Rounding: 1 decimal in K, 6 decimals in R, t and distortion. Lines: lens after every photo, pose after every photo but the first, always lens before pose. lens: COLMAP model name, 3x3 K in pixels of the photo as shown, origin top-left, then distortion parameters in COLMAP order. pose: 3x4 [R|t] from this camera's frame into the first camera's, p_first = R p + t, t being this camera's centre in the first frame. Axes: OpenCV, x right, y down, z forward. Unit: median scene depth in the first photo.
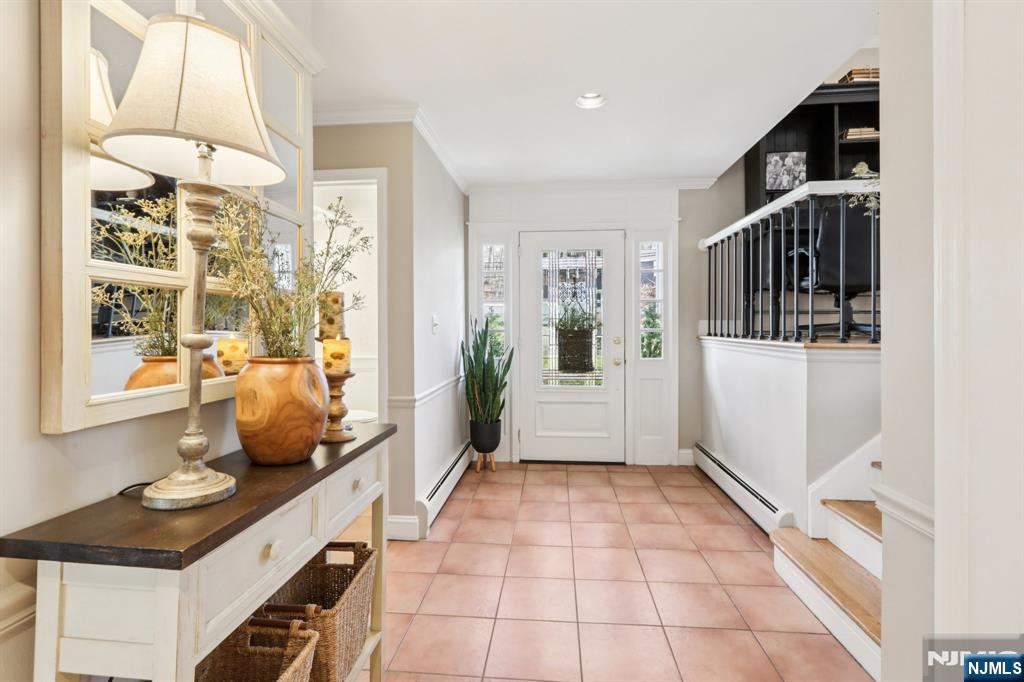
lens RADIAL K [[476.9, 0, 512.0], [0, 476.9, 341.0], [0, 0, 1]] dist [0.001339, 0.000634]
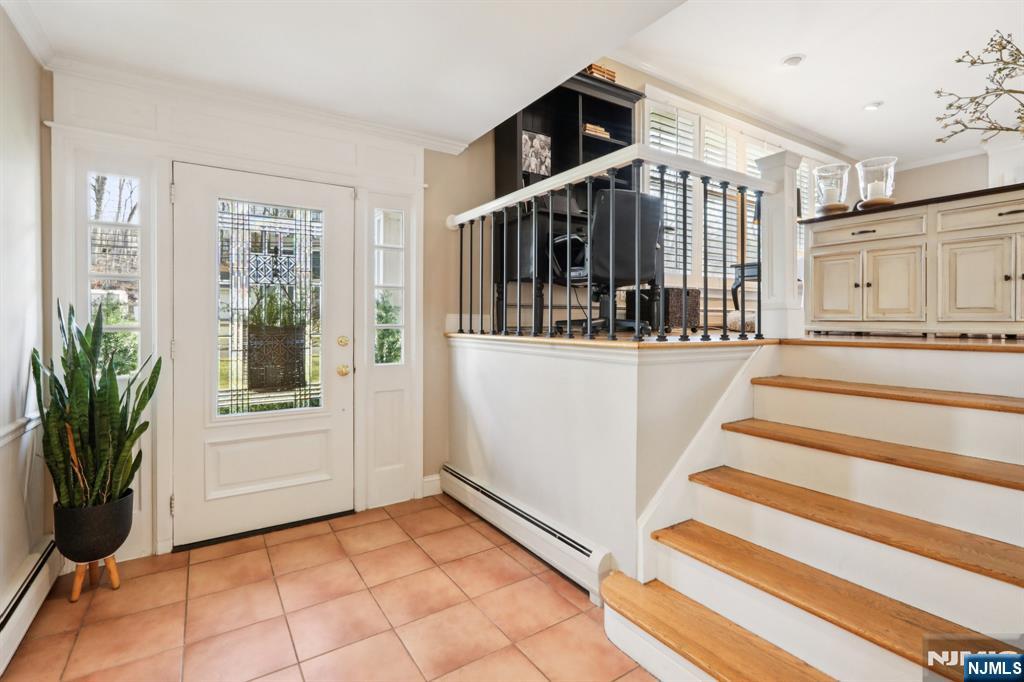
lens RADIAL K [[490.6, 0, 536.1], [0, 490.6, 322.2], [0, 0, 1]] dist [0.000118, 0.001237]
pose [[0.774309, 0.000377, 0.632808, -0.022146], [0.017602, 0.999600, -0.022132, -0.008261], [-0.632563, 0.028276, 0.773992, 0.265842]]
